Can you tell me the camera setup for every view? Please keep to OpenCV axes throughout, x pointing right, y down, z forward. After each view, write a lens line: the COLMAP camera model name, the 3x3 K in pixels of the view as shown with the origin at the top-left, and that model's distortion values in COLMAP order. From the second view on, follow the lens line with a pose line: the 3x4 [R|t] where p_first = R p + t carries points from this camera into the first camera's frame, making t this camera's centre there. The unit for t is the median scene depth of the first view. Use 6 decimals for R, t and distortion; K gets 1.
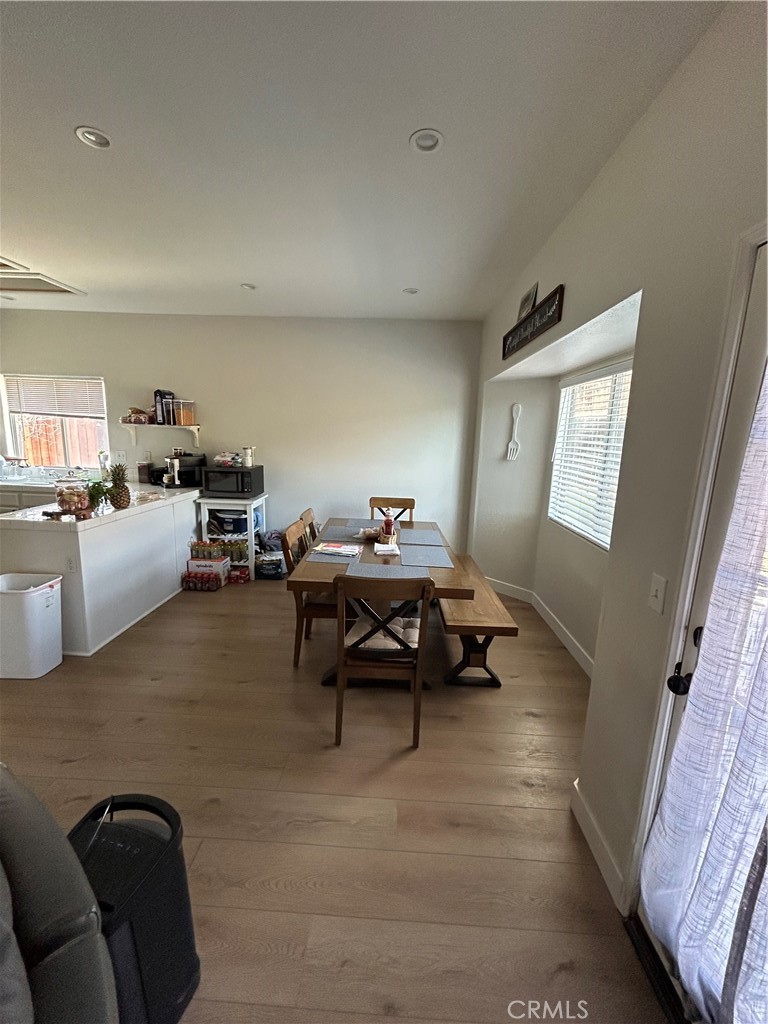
lens RADIAL K [[412.5, 0, 384.8], [0, 412.5, 510.2], [0, 0, 1]] dist [-0.001316, 0.000412]
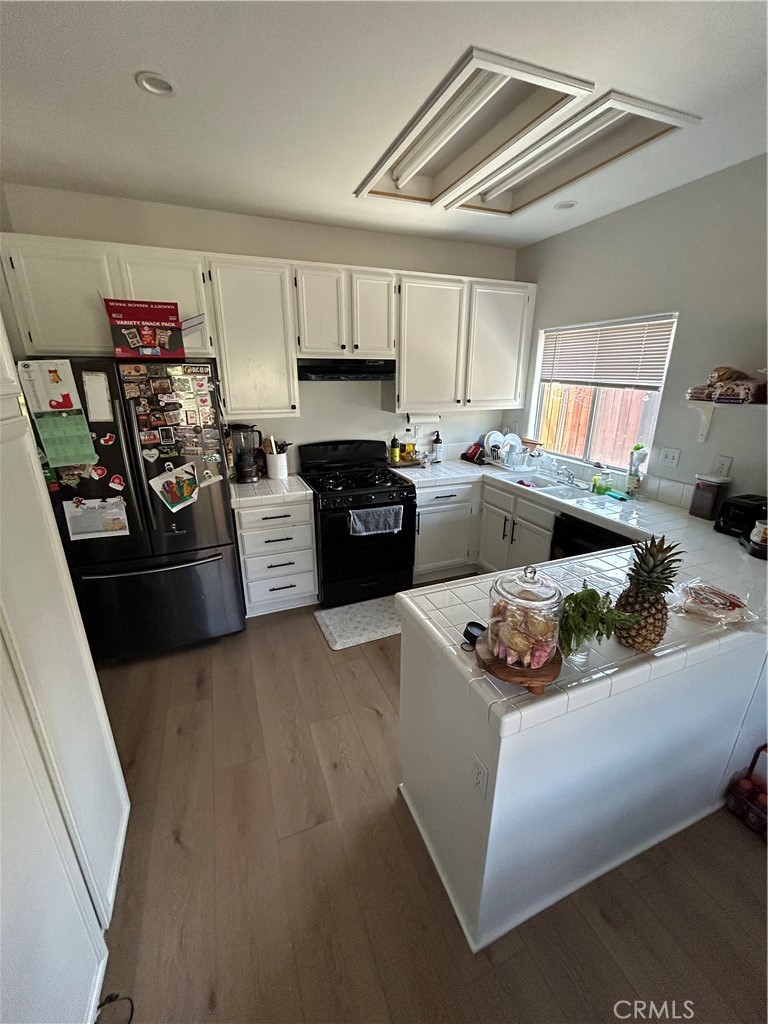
lens RADIAL K [[412.5, 0, 386.2], [0, 412.5, 514.0], [0, 0, 1]] dist [-0.001316, 0.000412]
pose [[0.411918, 0.258102, -0.873903, -0.305378], [-0.151484, 0.965098, 0.213632, -0.125258], [0.898541, 0.044384, 0.436639, 0.437913]]
